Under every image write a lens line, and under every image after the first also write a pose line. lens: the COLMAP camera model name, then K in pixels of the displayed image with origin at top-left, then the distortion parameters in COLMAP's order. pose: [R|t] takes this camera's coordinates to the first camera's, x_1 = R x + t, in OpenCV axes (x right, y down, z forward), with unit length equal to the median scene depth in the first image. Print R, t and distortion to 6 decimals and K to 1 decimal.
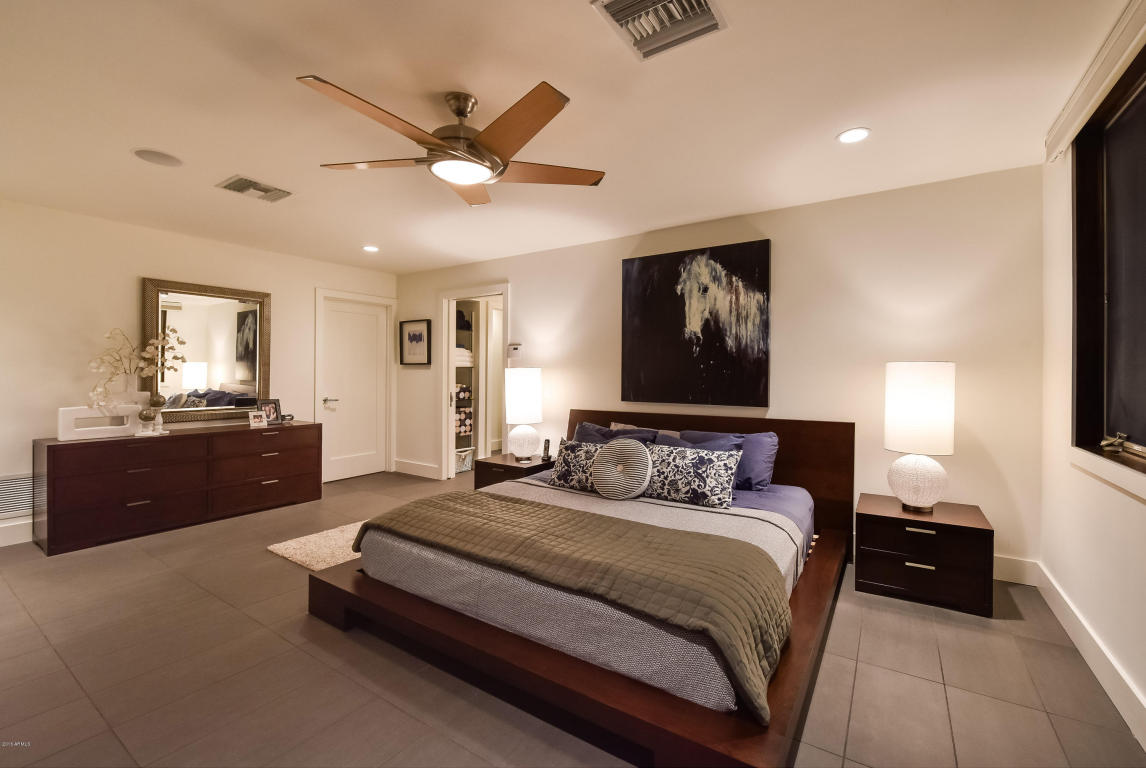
lens RADIAL K [[468.4, 0, 578.3], [0, 468.4, 372.9], [0, 0, 1]] dist [-0.003352, 0.000063]
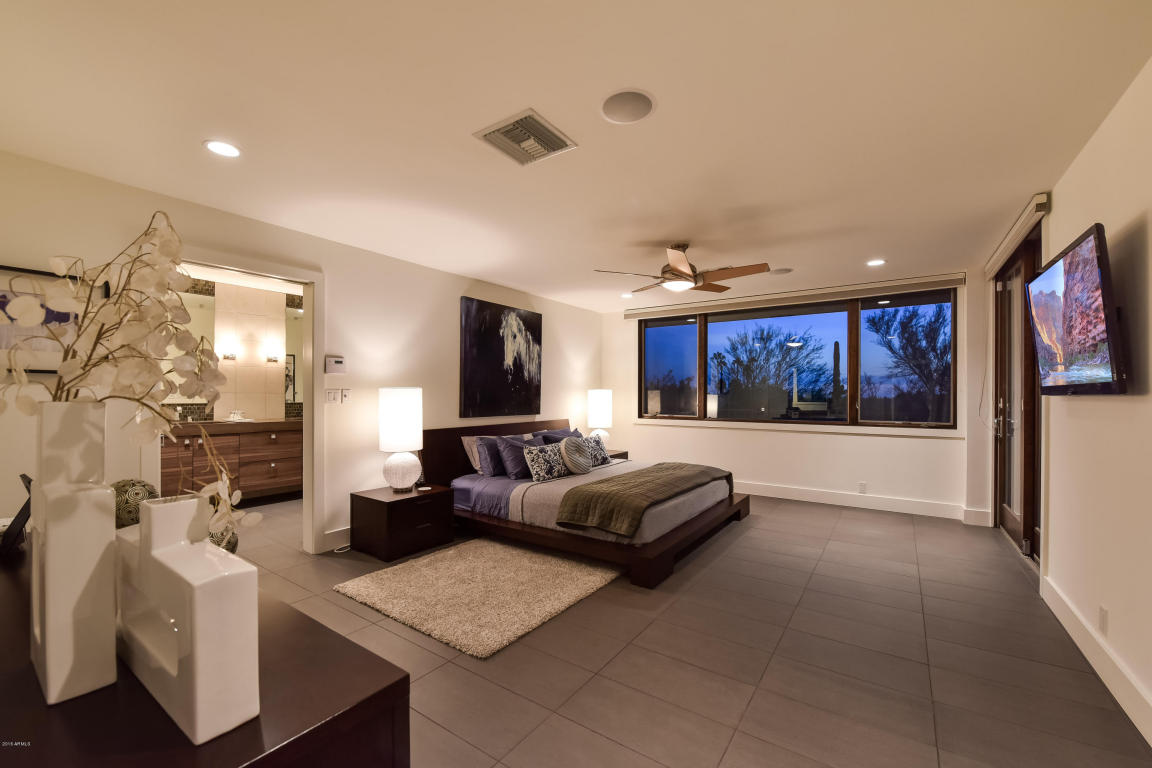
lens RADIAL K [[470.9, 0, 579.5], [0, 470.9, 392.5], [0, 0, 1]] dist [-0.003352, 0.000063]
pose [[0.026599, 0.002793, 0.999642, -1.176035], [-0.003963, 0.999989, -0.002688, -0.000405], [-0.999638, -0.003890, 0.026610, 0.752223]]
